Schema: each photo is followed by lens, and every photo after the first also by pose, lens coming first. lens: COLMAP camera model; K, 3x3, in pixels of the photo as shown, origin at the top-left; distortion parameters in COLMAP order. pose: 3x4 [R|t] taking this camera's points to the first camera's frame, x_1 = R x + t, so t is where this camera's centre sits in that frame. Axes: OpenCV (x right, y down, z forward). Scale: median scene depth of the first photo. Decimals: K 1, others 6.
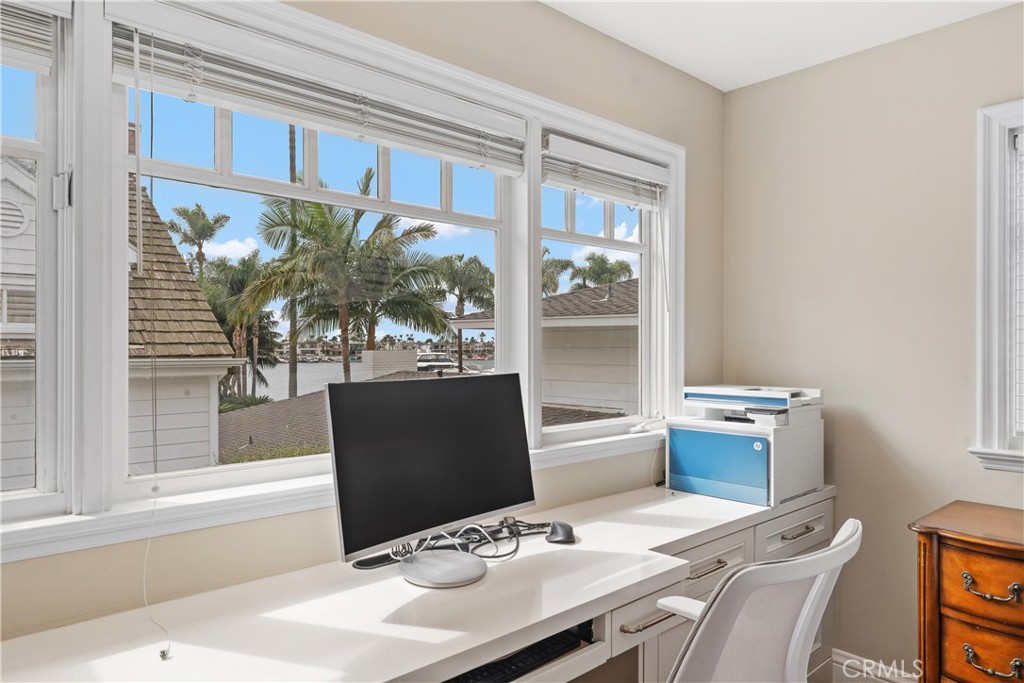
lens RADIAL K [[668.9, 0, 512.2], [0, 668.9, 343.4], [0, 0, 1]] dist [-0.002804, -0.000732]
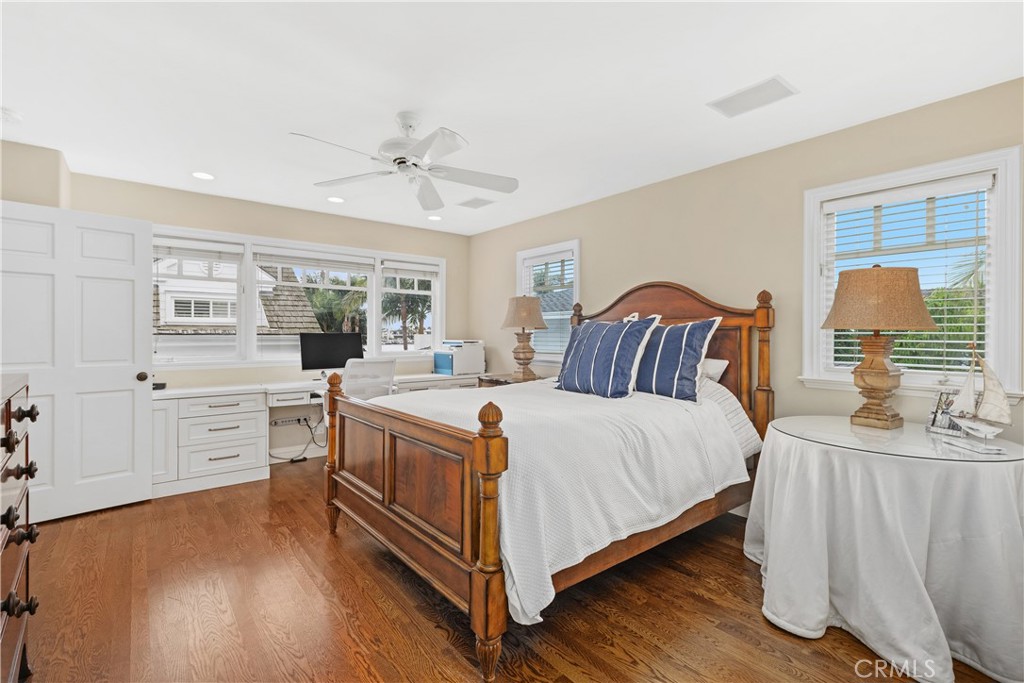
lens RADIAL K [[464.5, 0, 511.6], [0, 464.5, 336.4], [0, 0, 1]] dist [0.001952, -0.000154]
pose [[0.998299, 0.004001, -0.058163, 0.220332], [-0.003420, 0.999943, 0.010073, 0.008751], [0.058200, -0.009857, 0.998256, -0.337322]]
